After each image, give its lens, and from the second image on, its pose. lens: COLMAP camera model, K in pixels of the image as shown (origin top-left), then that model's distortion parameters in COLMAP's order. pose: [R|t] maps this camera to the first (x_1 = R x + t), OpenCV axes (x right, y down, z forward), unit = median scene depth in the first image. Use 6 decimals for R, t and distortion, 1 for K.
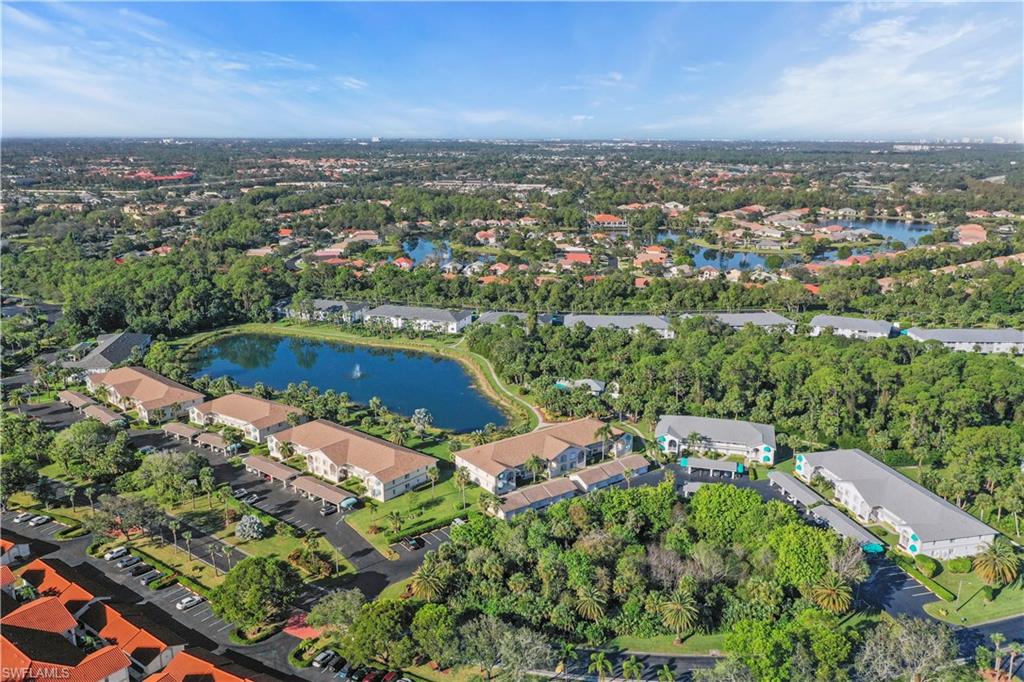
lens RADIAL K [[797.6, 0, 512.0], [0, 797.6, 341.0], [0, 0, 1]] dist [0.000955, 0.001521]
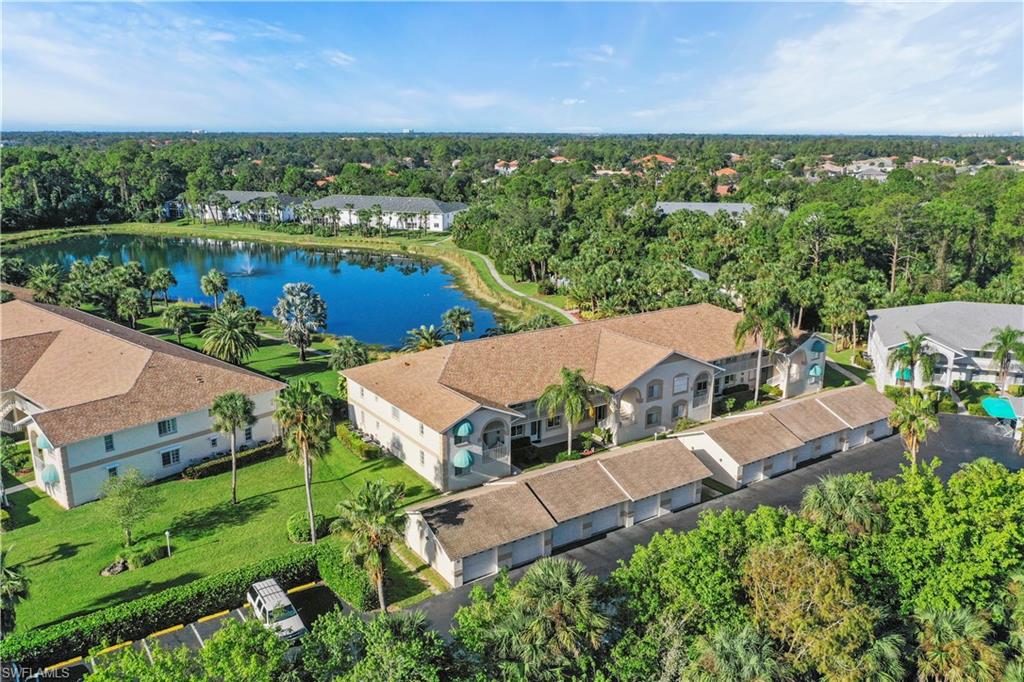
lens RADIAL K [[797.6, 0, 512.0], [0, 797.6, 341.0], [0, 0, 1]] dist [0.000955, 0.001521]
pose [[0.999193, 0.009696, -0.038973, 0.016201], [-0.009660, 0.999953, 0.001099, 0.126122], [0.038982, -0.000722, 0.999240, 0.650554]]
